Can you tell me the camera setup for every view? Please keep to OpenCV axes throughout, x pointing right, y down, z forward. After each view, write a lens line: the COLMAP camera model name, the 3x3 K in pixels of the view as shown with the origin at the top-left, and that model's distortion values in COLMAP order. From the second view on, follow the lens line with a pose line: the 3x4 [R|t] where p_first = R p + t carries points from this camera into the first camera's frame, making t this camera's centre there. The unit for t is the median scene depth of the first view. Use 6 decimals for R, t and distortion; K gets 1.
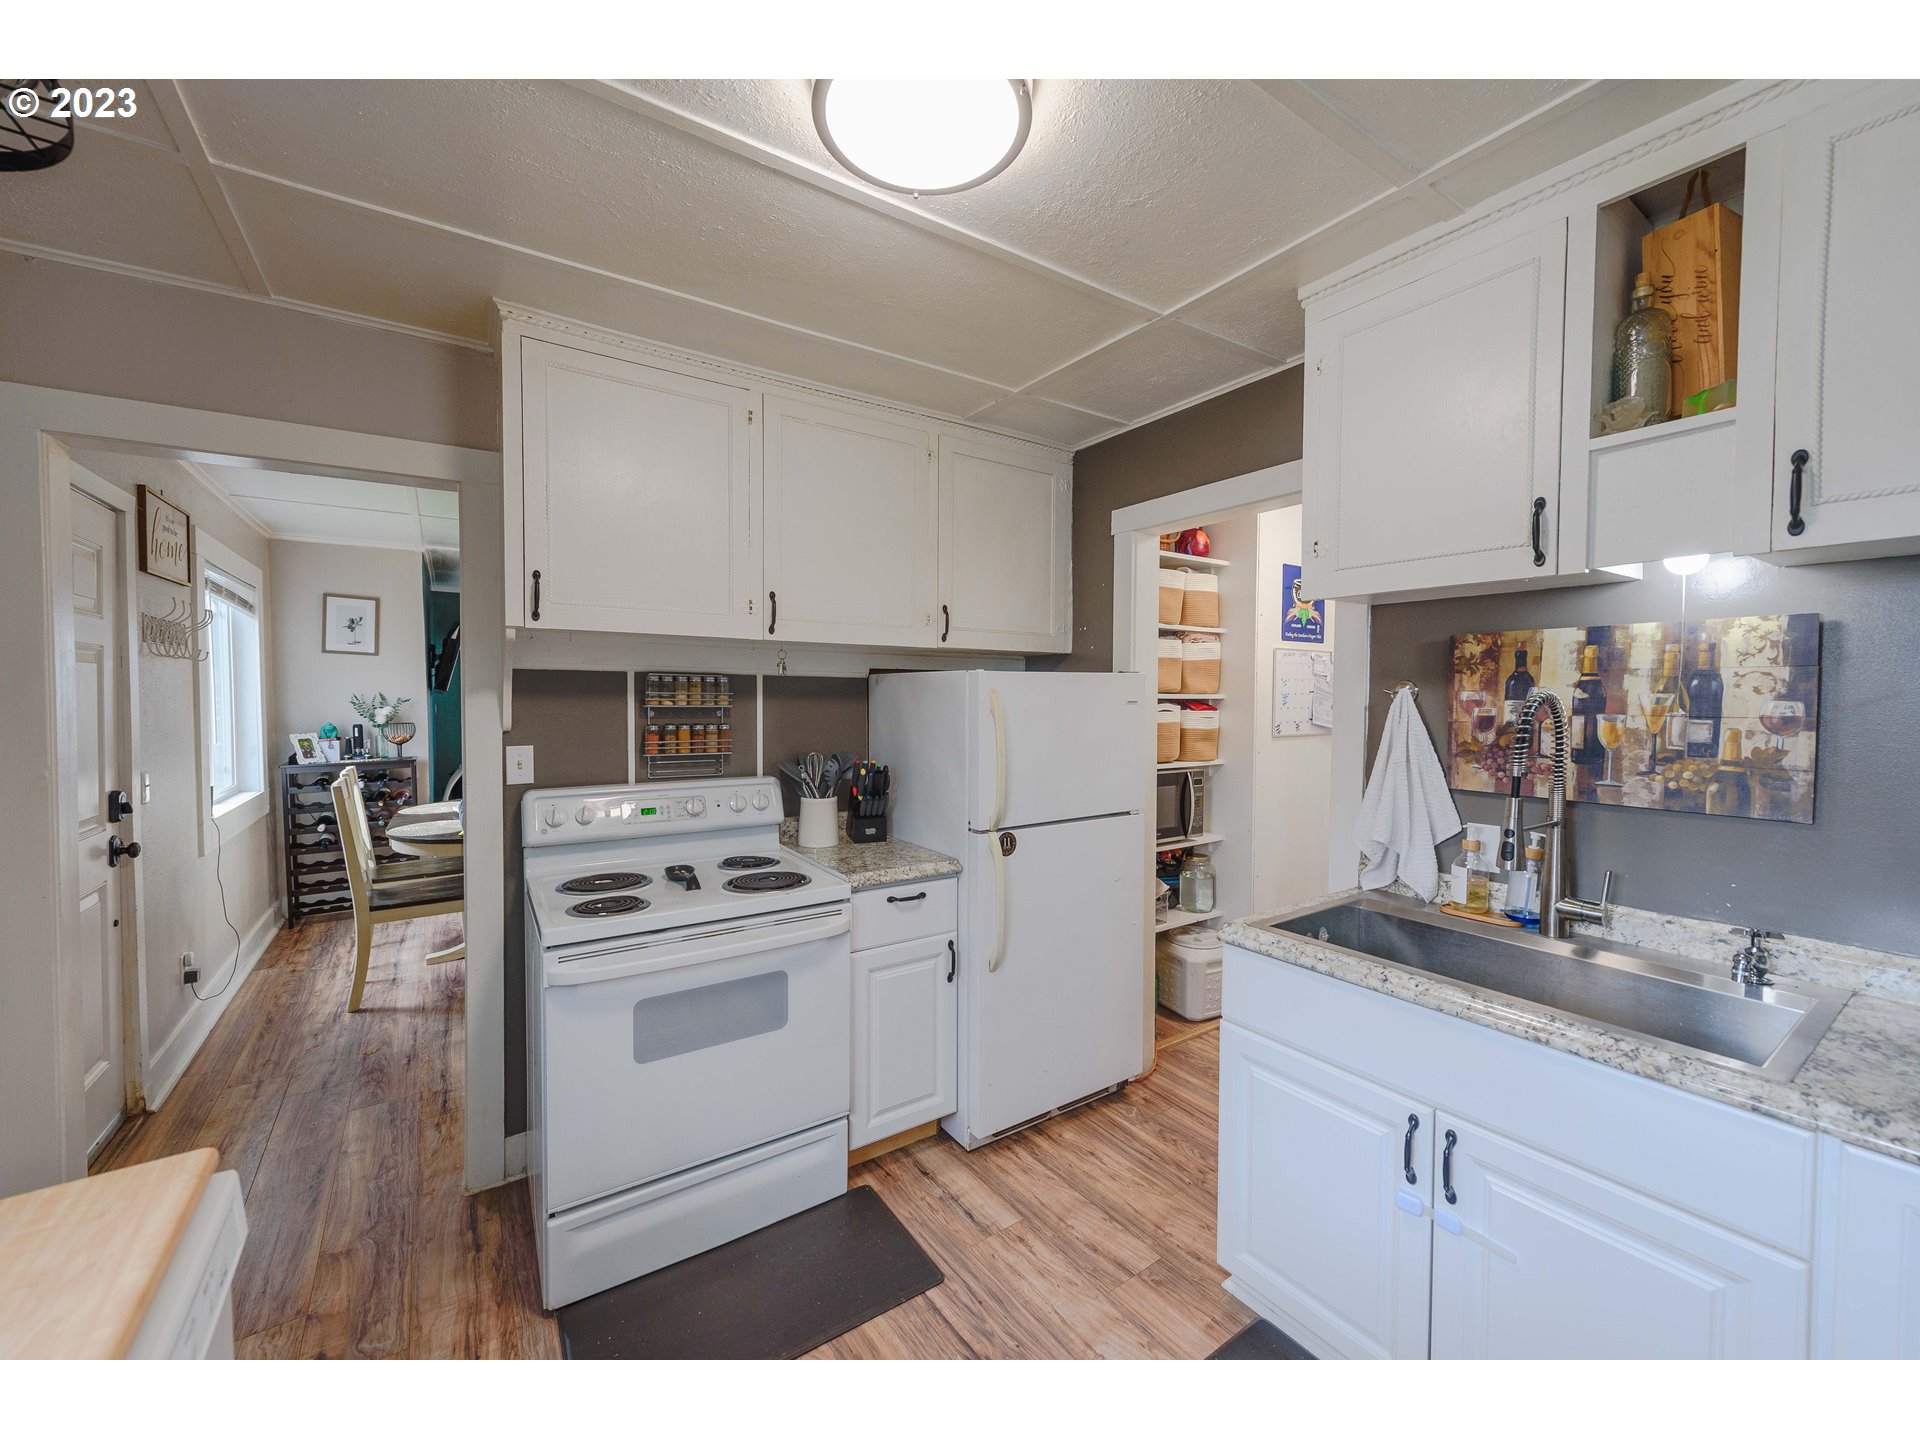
lens RADIAL K [[748.0, 0, 962.8], [0, 748.0, 717.2], [0, 0, 1]] dist [0.018456, -0.006874]
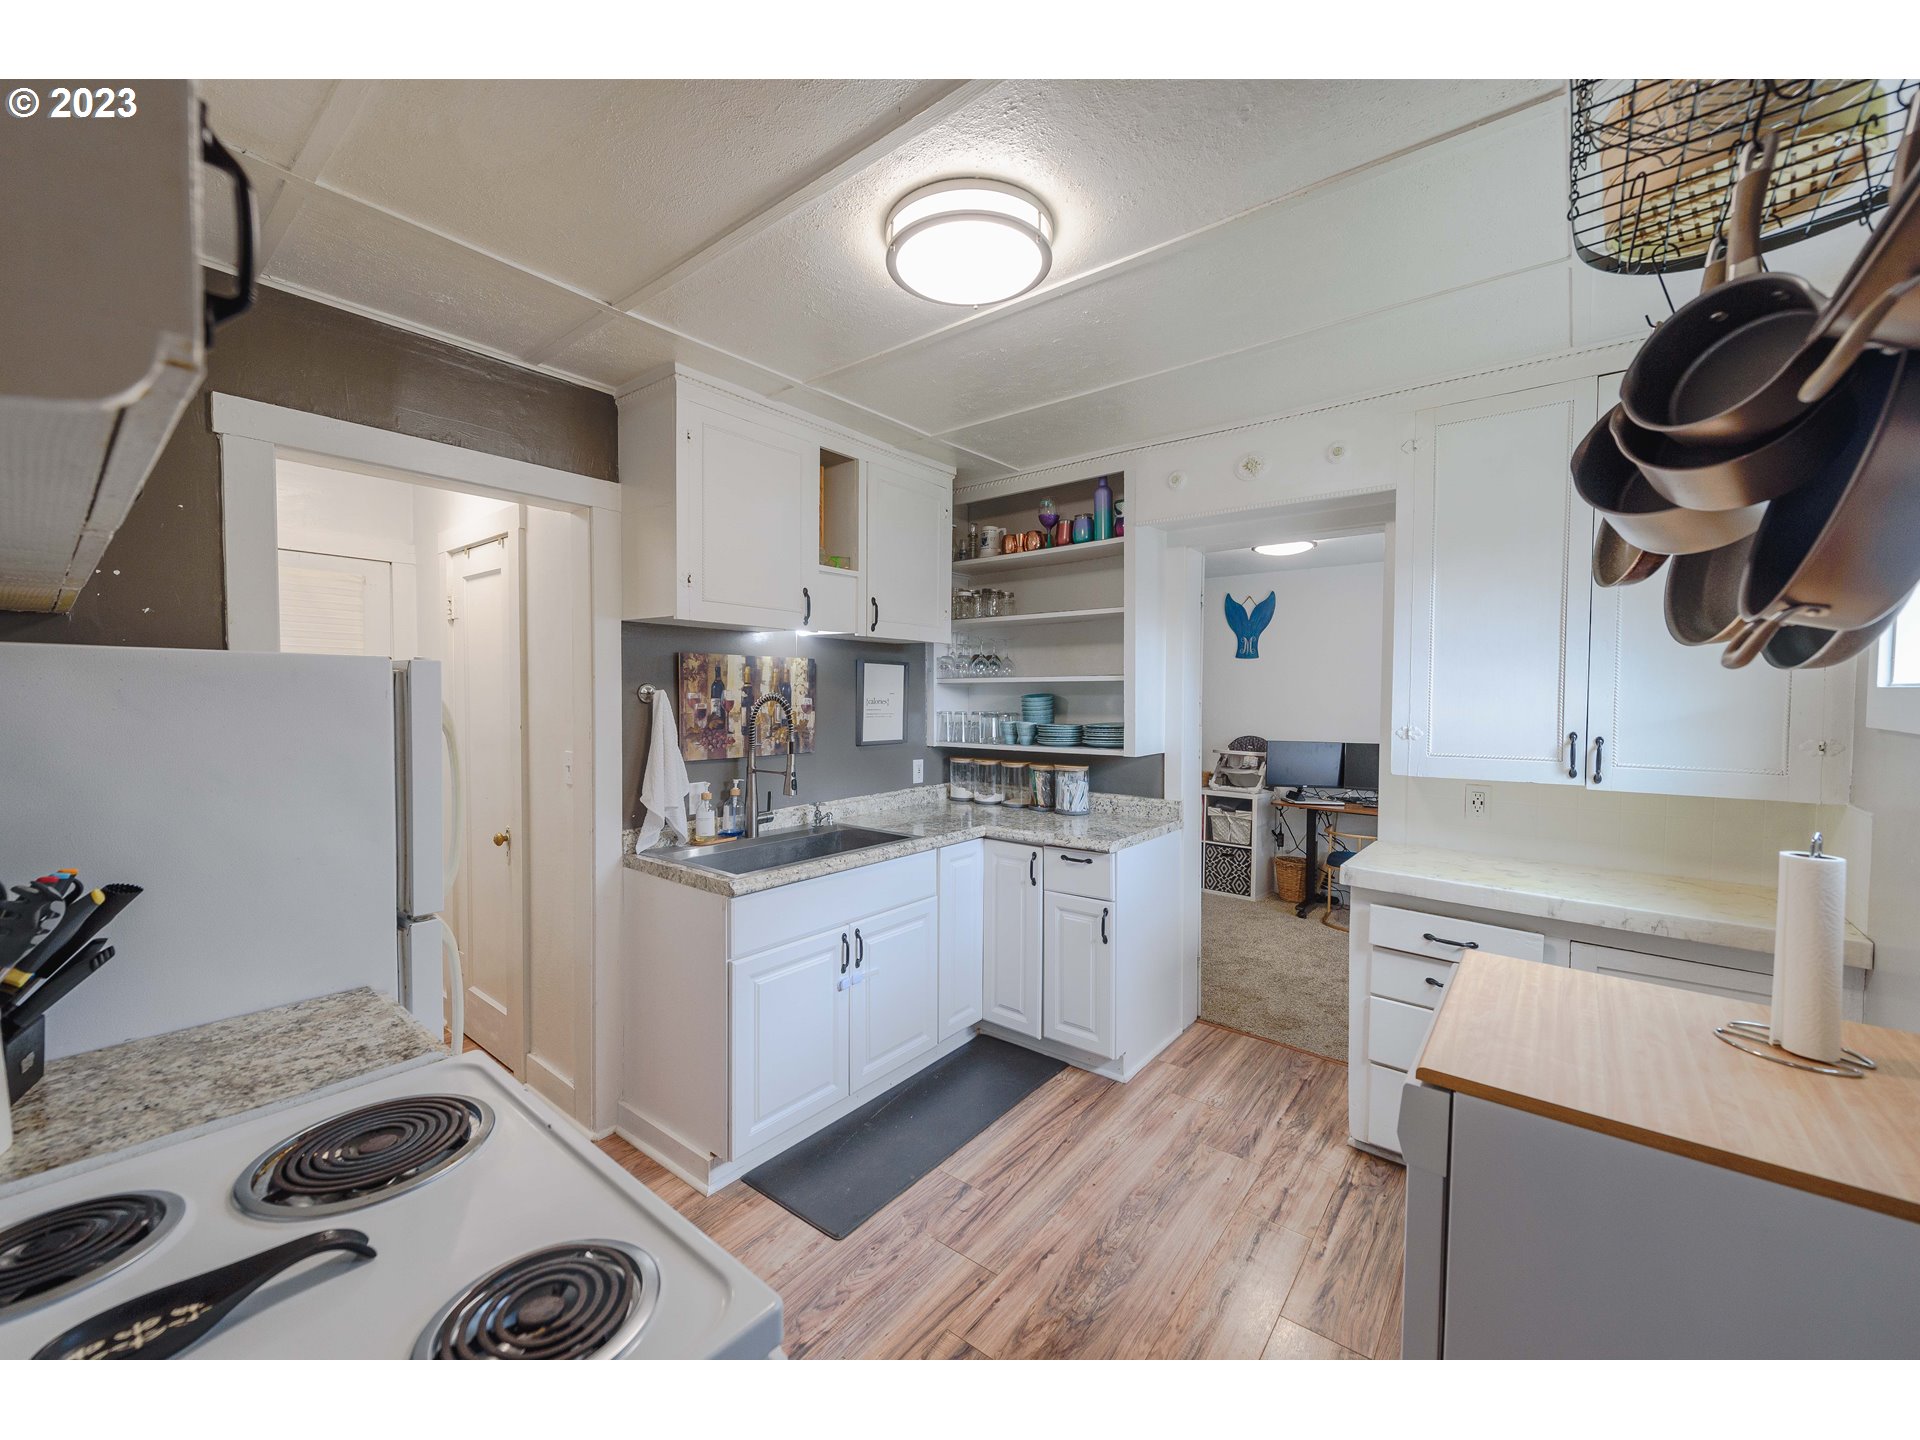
lens RADIAL K [[748.0, 0, 962.8], [0, 748.0, 717.2], [0, 0, 1]] dist [0.018456, -0.006874]
pose [[-0.287054, -0.034311, 0.957300, -0.971092], [0.023399, 0.998809, 0.042816, -0.041172], [-0.957628, 0.034691, -0.285910, 1.031650]]
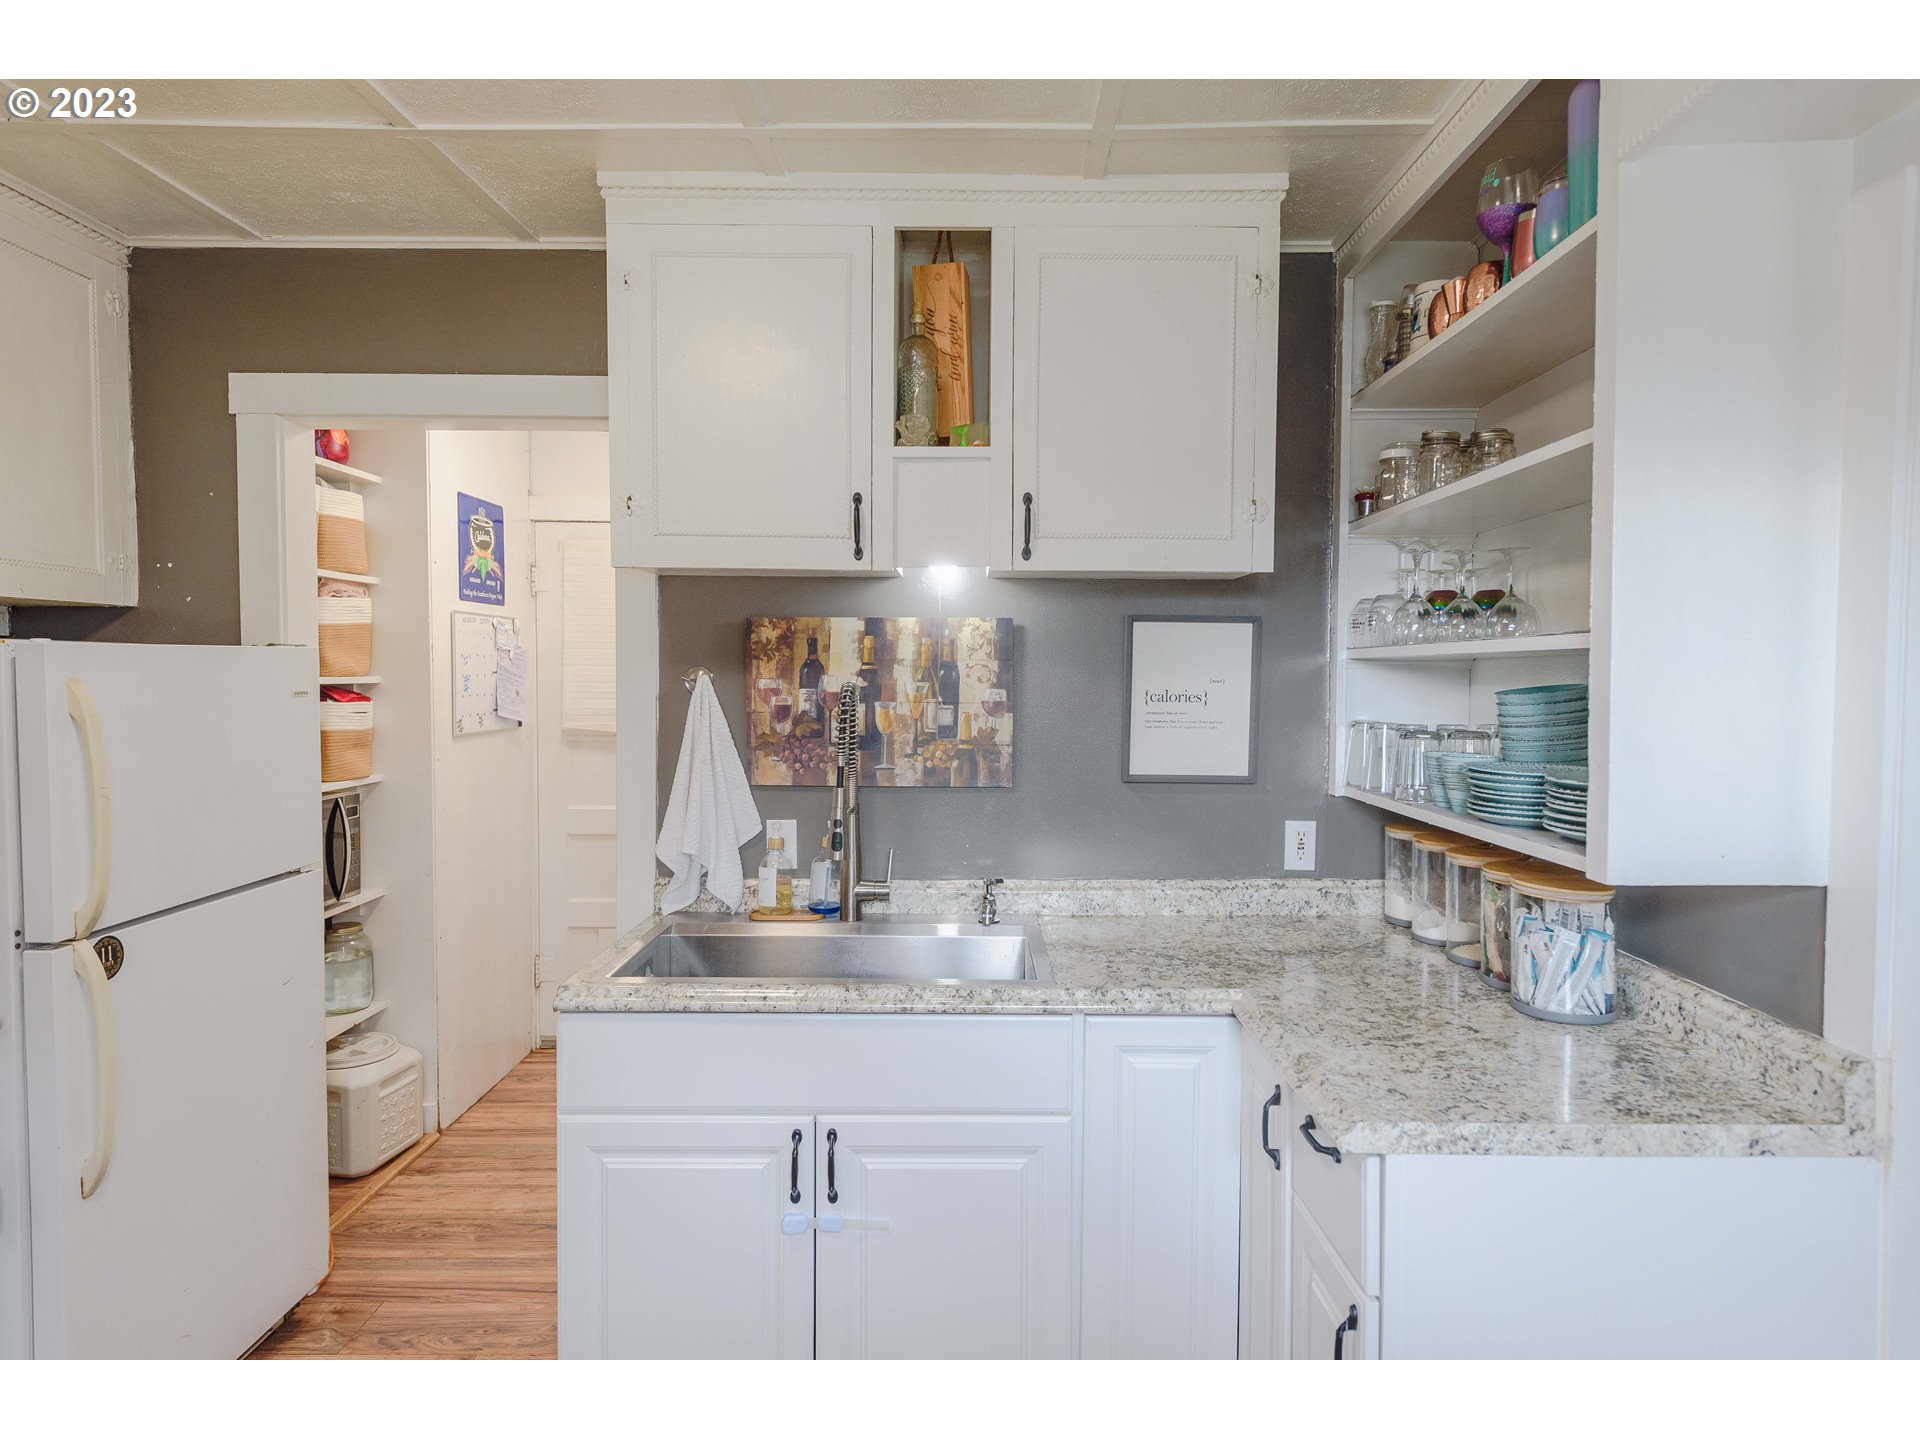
lens RADIAL K [[1100.4, 0, 968.8], [0, 1100.4, 714.1], [0, 0, 1]] dist [0.034090, -0.028061]
pose [[0.570059, -0.033159, 0.820935, -0.342099], [0.021705, 0.999444, 0.025297, -0.022749], [-0.821317, 0.003397, 0.570461, 0.021465]]
